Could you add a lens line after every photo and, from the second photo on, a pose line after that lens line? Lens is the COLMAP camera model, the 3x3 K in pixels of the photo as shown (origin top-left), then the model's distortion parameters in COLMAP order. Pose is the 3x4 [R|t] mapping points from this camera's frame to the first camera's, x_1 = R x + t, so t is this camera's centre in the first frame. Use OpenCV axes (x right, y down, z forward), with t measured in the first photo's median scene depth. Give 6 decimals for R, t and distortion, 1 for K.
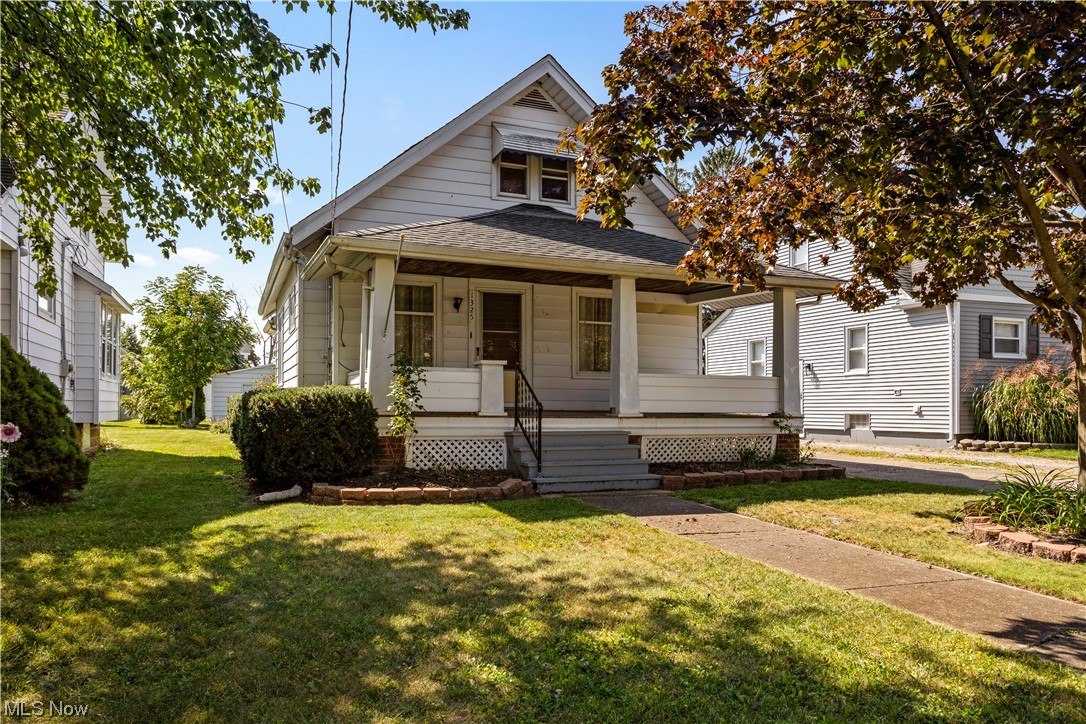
lens RADIAL K [[815.7, 0, 562.0], [0, 815.7, 396.4], [0, 0, 1]] dist [-0.000690, 0.010792]
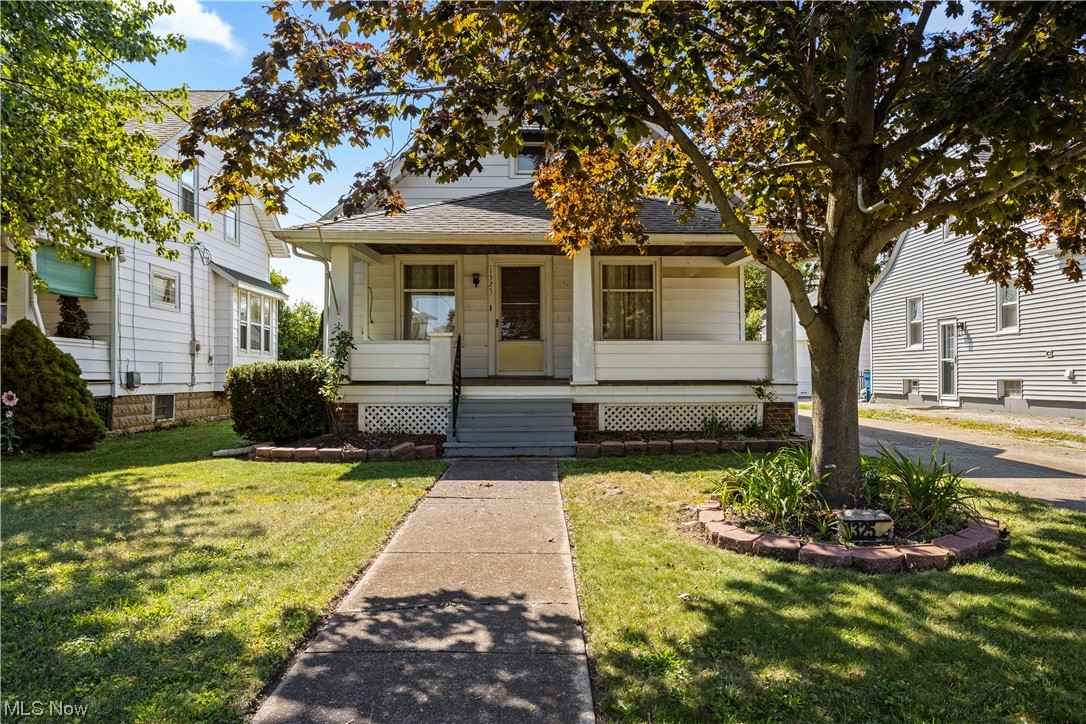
lens RADIAL K [[815.7, 0, 549.6], [0, 815.7, 358.0], [0, 0, 1]] dist [-0.000690, 0.010792]
pose [[0.928198, -0.016453, -0.371722, 0.420307], [0.013459, 0.999853, -0.010647, 0.002495], [0.371842, 0.004880, 0.928283, 0.053501]]
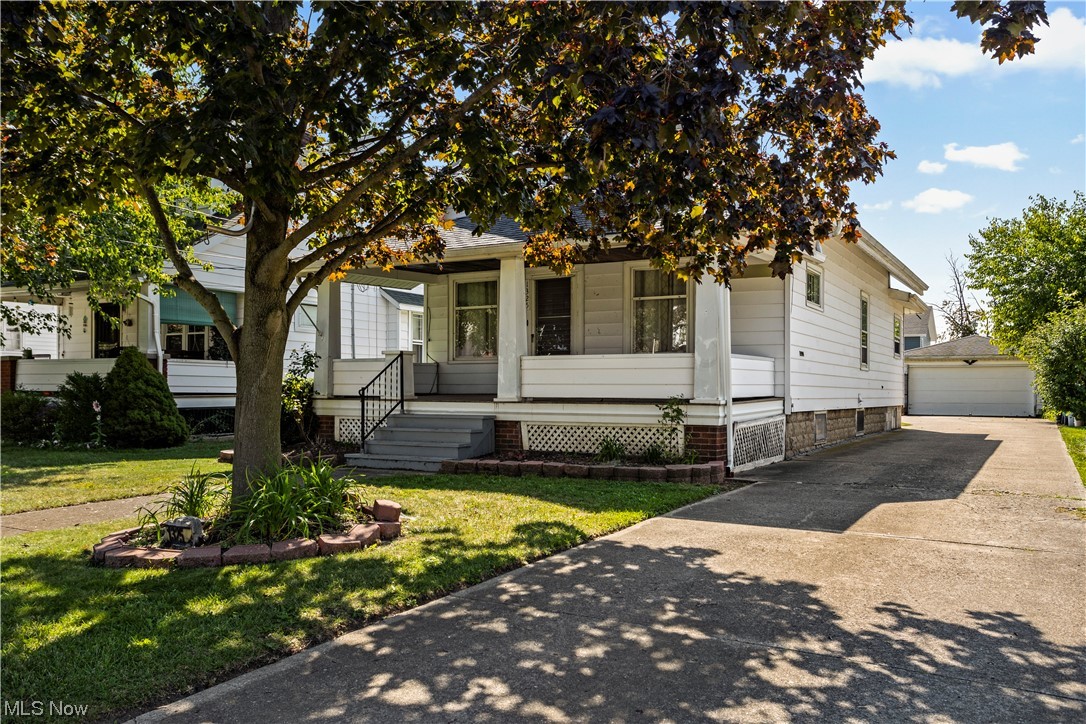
lens RADIAL K [[905.0, 0, 540.3], [0, 905.0, 371.5], [0, 0, 1]] dist [0.029201, 0.028135]
pose [[0.589626, -0.021130, -0.807400, 0.984837], [0.010638, 0.999774, -0.018396, 0.009997], [0.807606, 0.002258, 0.589718, 0.398996]]
